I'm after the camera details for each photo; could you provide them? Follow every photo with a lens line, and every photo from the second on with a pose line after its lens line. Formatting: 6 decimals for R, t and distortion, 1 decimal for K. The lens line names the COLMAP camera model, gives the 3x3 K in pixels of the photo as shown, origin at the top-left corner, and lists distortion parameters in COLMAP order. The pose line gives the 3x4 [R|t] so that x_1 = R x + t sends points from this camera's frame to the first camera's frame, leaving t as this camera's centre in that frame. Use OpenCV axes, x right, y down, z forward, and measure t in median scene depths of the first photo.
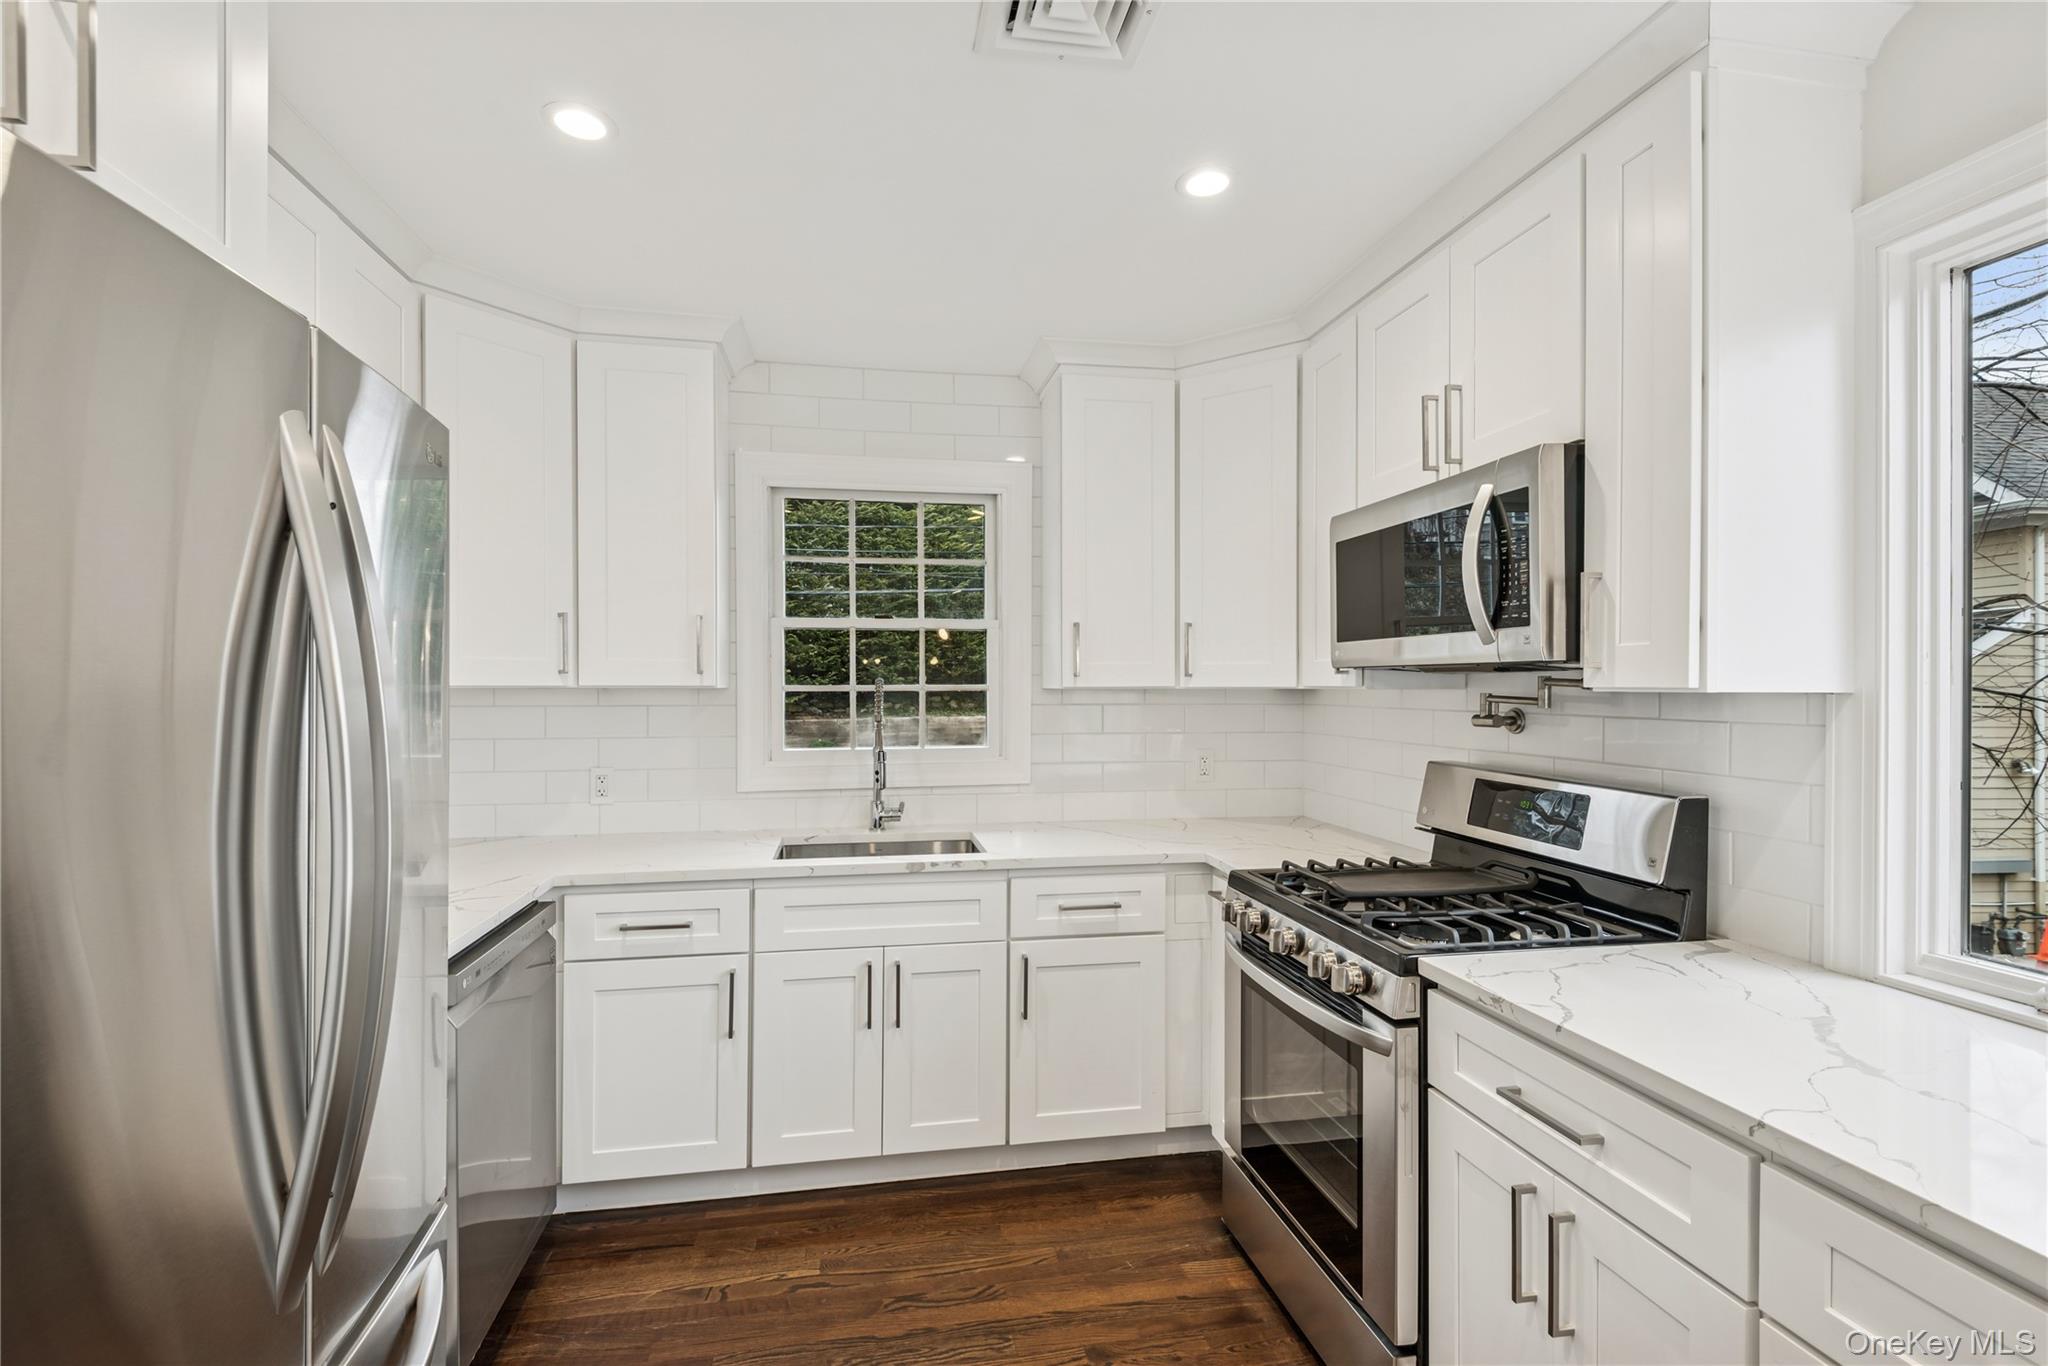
lens RADIAL K [[954.8, 0, 1015.8], [0, 954.8, 681.8], [0, 0, 1]] dist [0.041709, -0.028904]
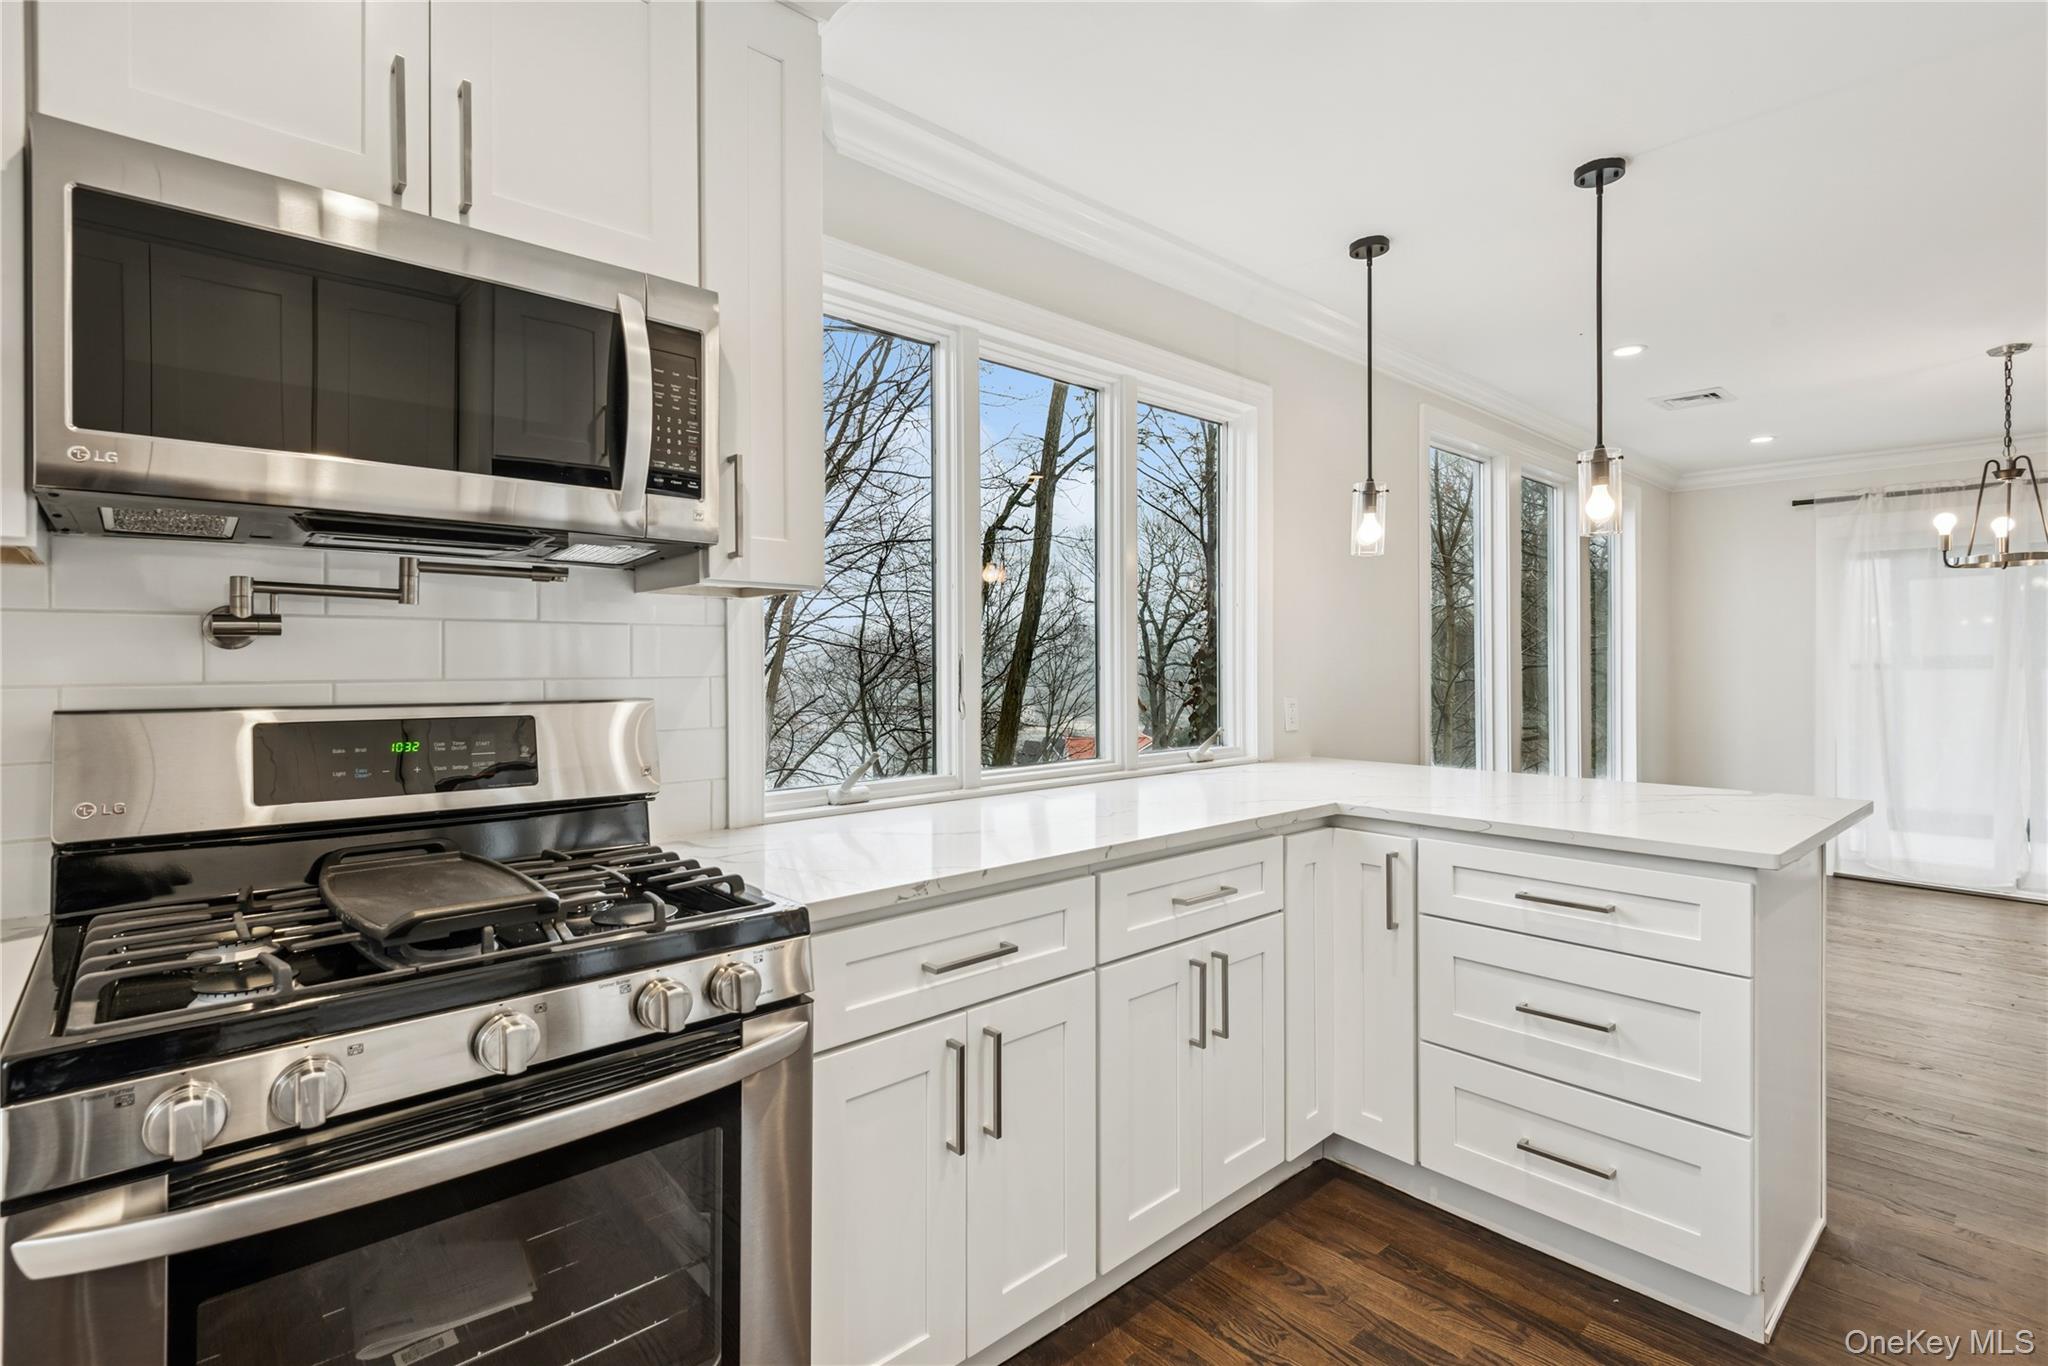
lens RADIAL K [[954.8, 0, 1015.8], [0, 954.8, 681.8], [0, 0, 1]] dist [0.041709, -0.028904]
pose [[-0.528467, -0.010146, 0.848893, -0.240341], [0.002603, 0.999905, 0.013572, 0.066505], [-0.848950, 0.009382, -0.528390, 0.894472]]
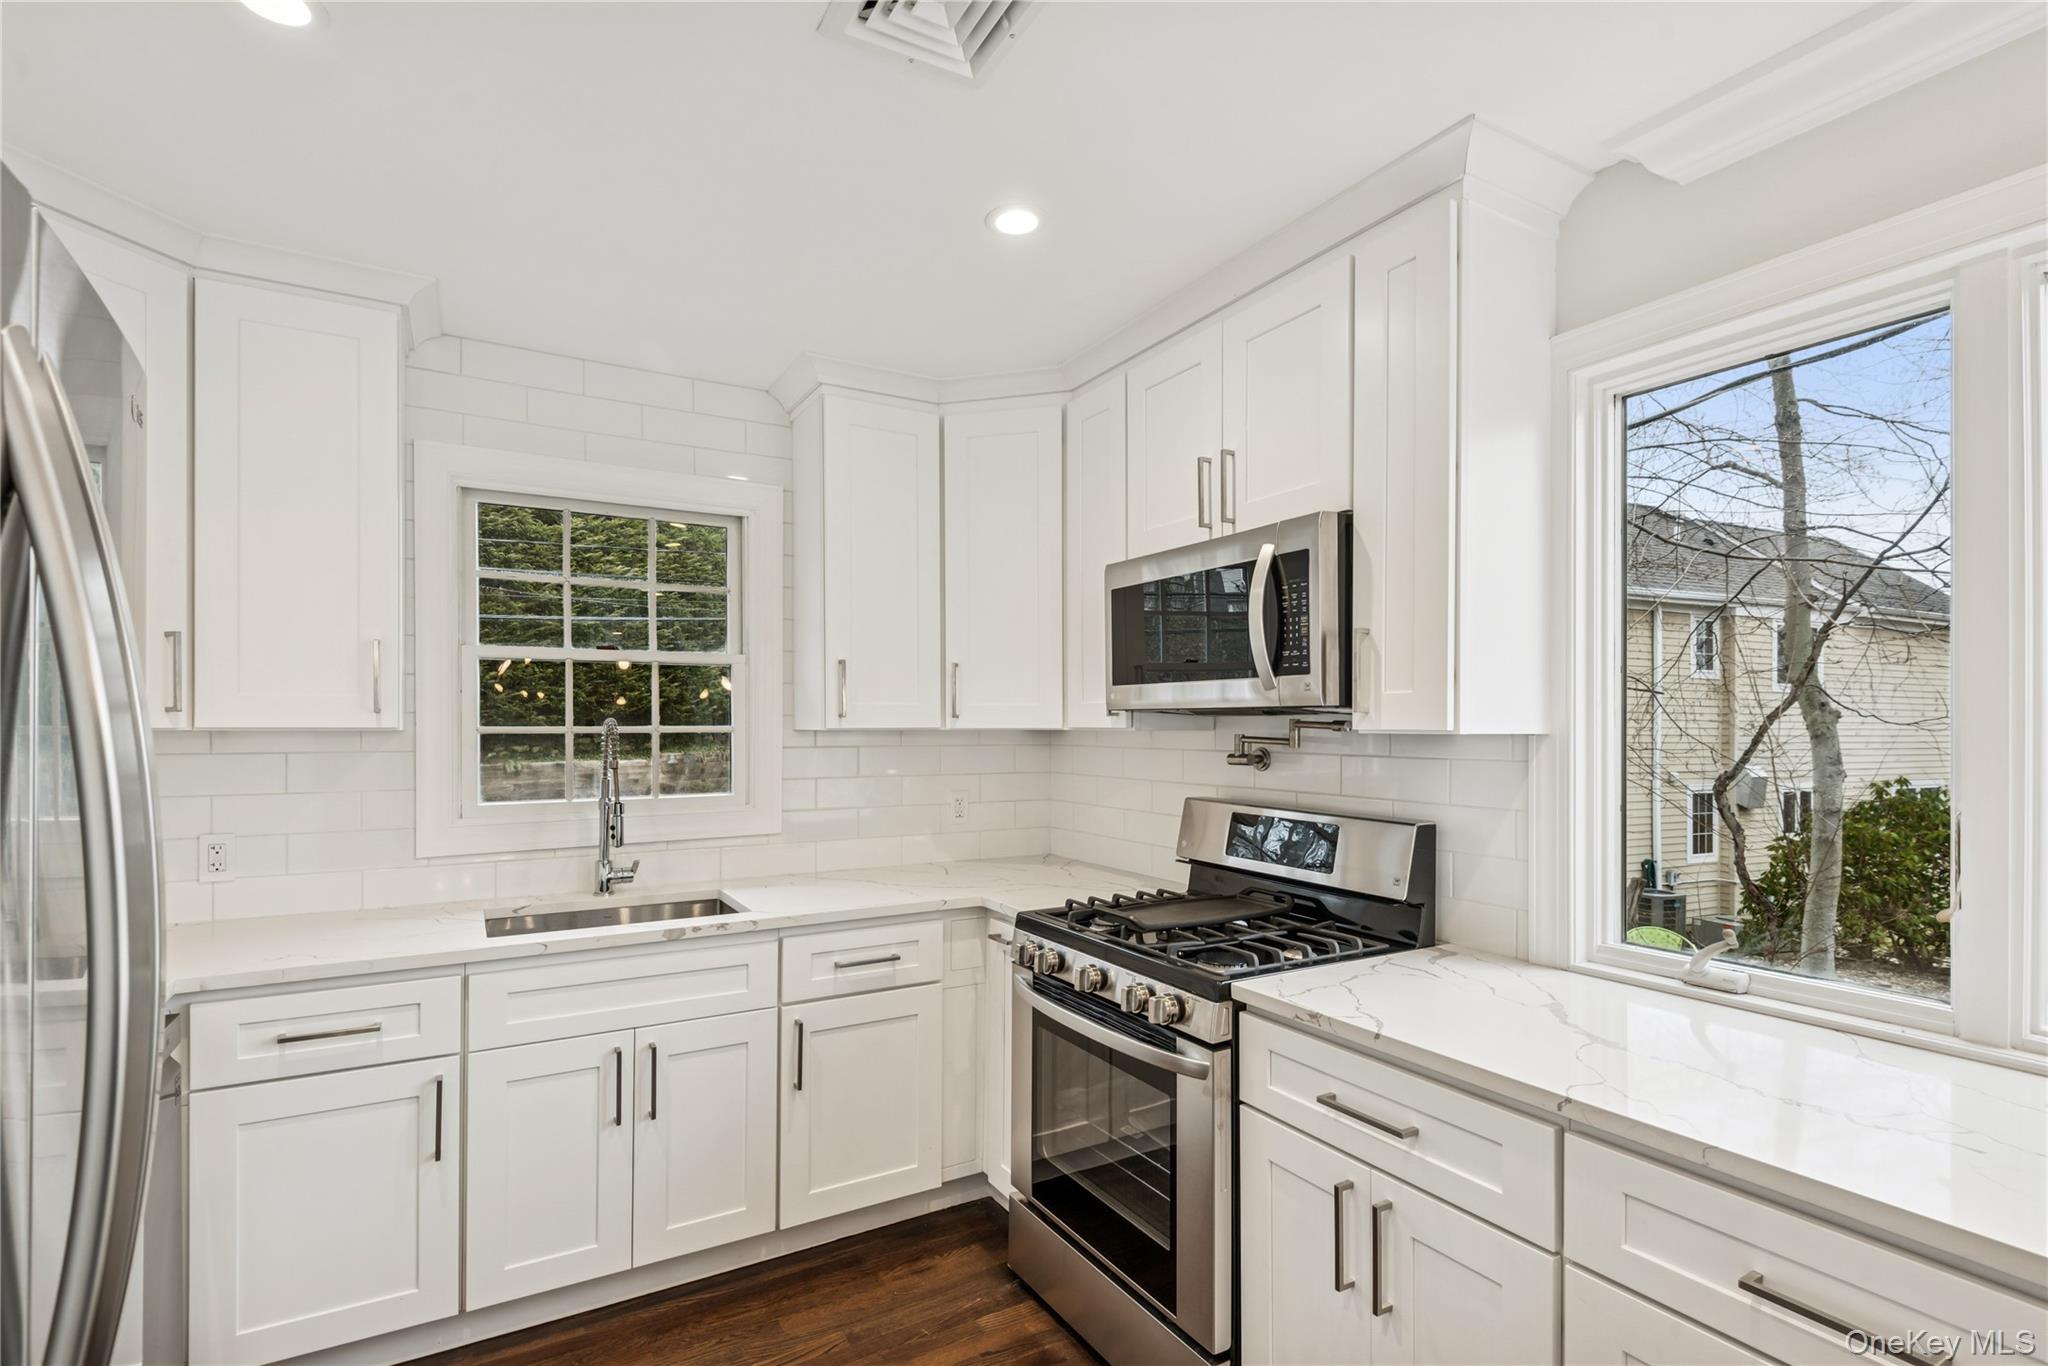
lens RADIAL K [[975.7, 0, 1019.6], [0, 975.7, 717.1], [0, 0, 1]] dist [0.044787, -0.034498]
pose [[0.938394, 0.003290, 0.345551, -0.125292], [-0.001866, 0.999988, -0.004454, -0.002226], [-0.345562, 0.003535, 0.938389, 0.042832]]
